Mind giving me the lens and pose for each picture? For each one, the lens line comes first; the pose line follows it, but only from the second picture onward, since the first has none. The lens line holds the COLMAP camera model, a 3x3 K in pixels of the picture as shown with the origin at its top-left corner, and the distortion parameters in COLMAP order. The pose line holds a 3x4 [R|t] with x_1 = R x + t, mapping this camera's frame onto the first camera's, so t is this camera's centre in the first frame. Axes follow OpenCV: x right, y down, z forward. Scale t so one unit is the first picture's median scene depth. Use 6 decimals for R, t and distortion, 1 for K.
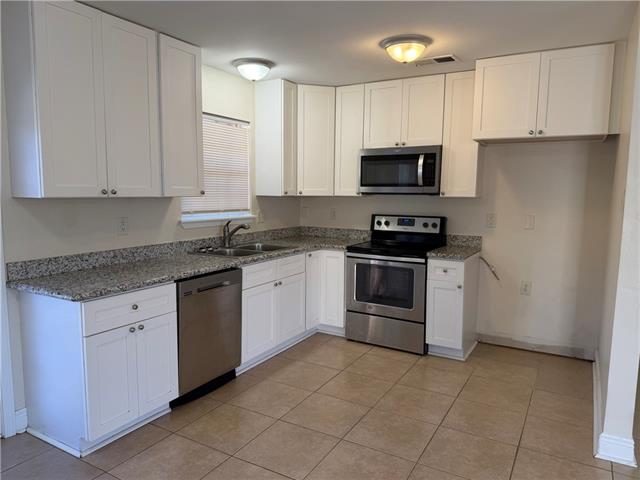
lens RADIAL K [[452.4, 0, 320.0], [0, 452.4, 240.0], [0, 0, 1]] dist [0.096248, -0.001361]
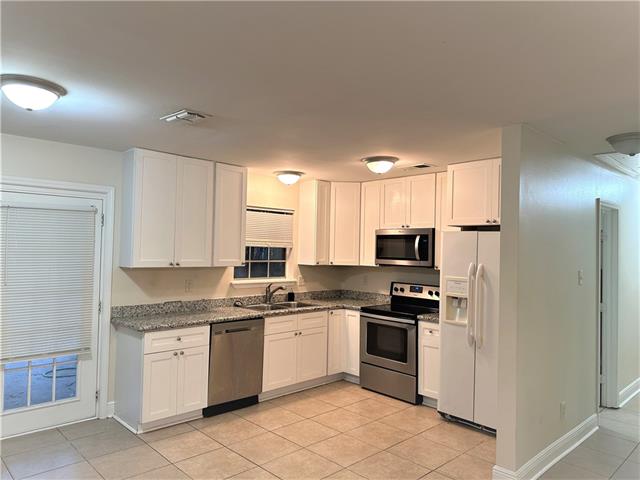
lens RADIAL K [[454.1, 0, 320.0], [0, 454.1, 240.0], [0, 0, 1]] dist [0.107852, -0.000441]
pose [[0.961784, 0.005679, -0.273752, 0.314554], [-0.042564, 0.990732, -0.128992, -0.003262], [0.270482, 0.135714, 0.953111, -0.261204]]
